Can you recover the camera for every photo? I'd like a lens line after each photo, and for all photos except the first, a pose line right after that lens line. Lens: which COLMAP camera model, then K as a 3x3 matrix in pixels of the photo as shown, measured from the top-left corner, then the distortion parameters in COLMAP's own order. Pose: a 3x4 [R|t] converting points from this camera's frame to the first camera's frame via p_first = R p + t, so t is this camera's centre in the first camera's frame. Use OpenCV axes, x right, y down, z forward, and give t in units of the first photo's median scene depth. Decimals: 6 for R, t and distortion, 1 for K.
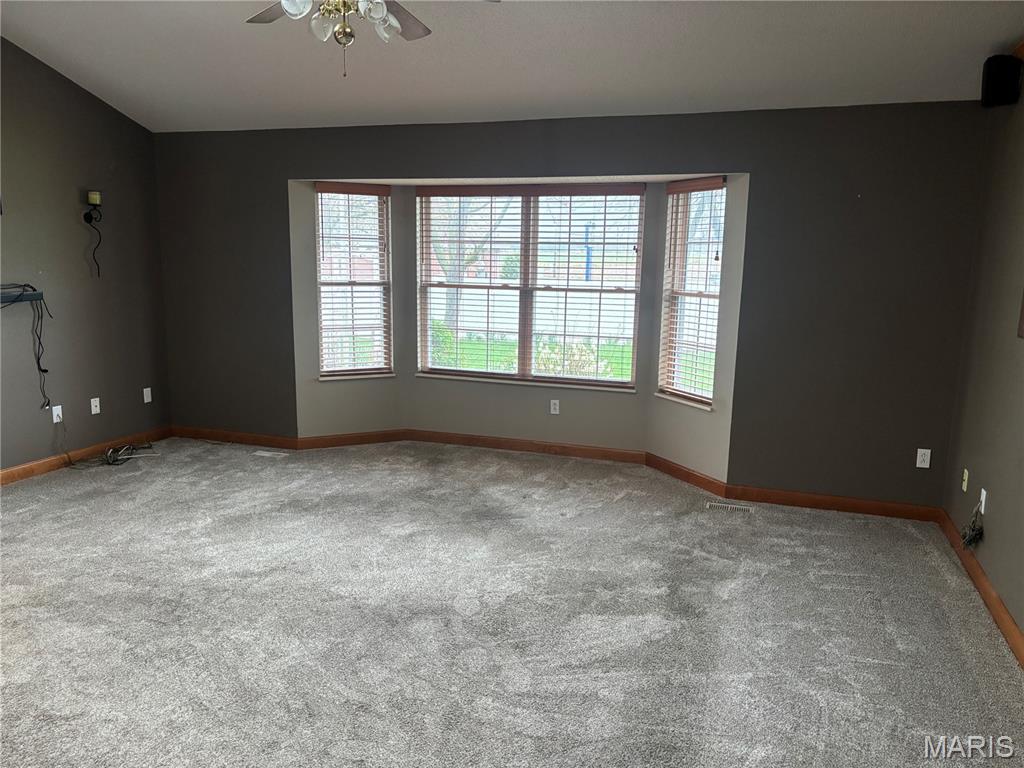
lens RADIAL K [[767.5, 0, 516.6], [0, 767.5, 387.6], [0, 0, 1]] dist [0.032647, -0.035097]
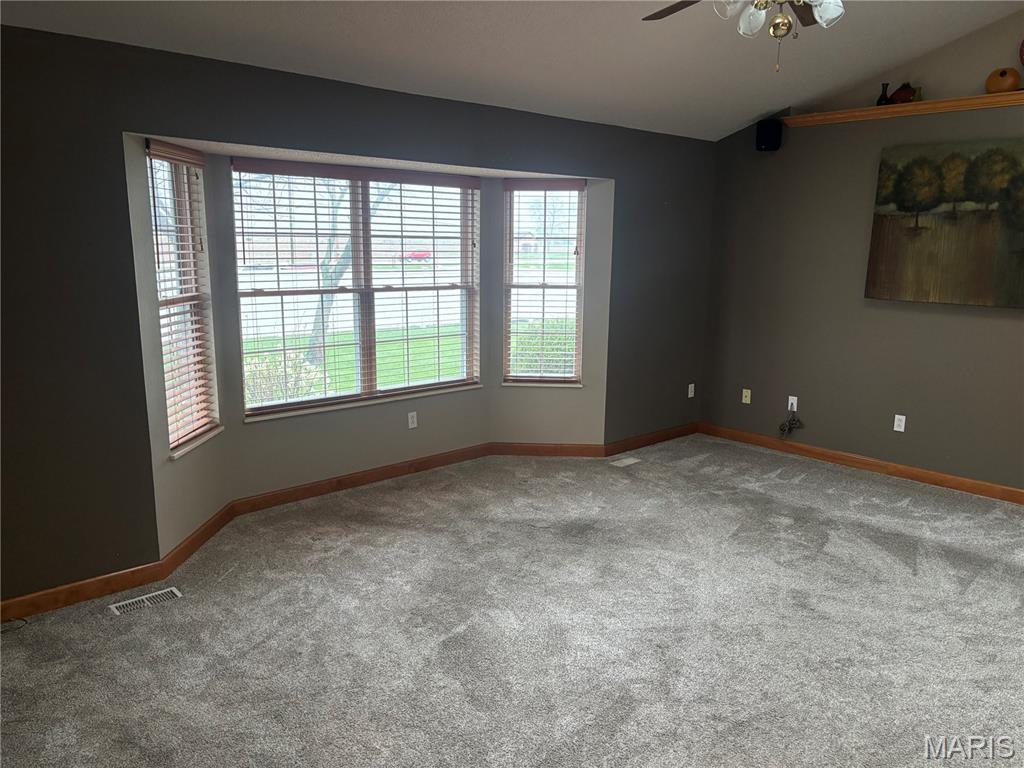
lens RADIAL K [[767.5, 0, 510.7], [0, 767.5, 383.8], [0, 0, 1]] dist [0.032647, -0.035097]
pose [[0.480269, -0.170844, 0.860322, -0.714945], [0.147586, 0.982603, 0.112739, -0.109167], [-0.864615, 0.072826, 0.497128, 0.490540]]
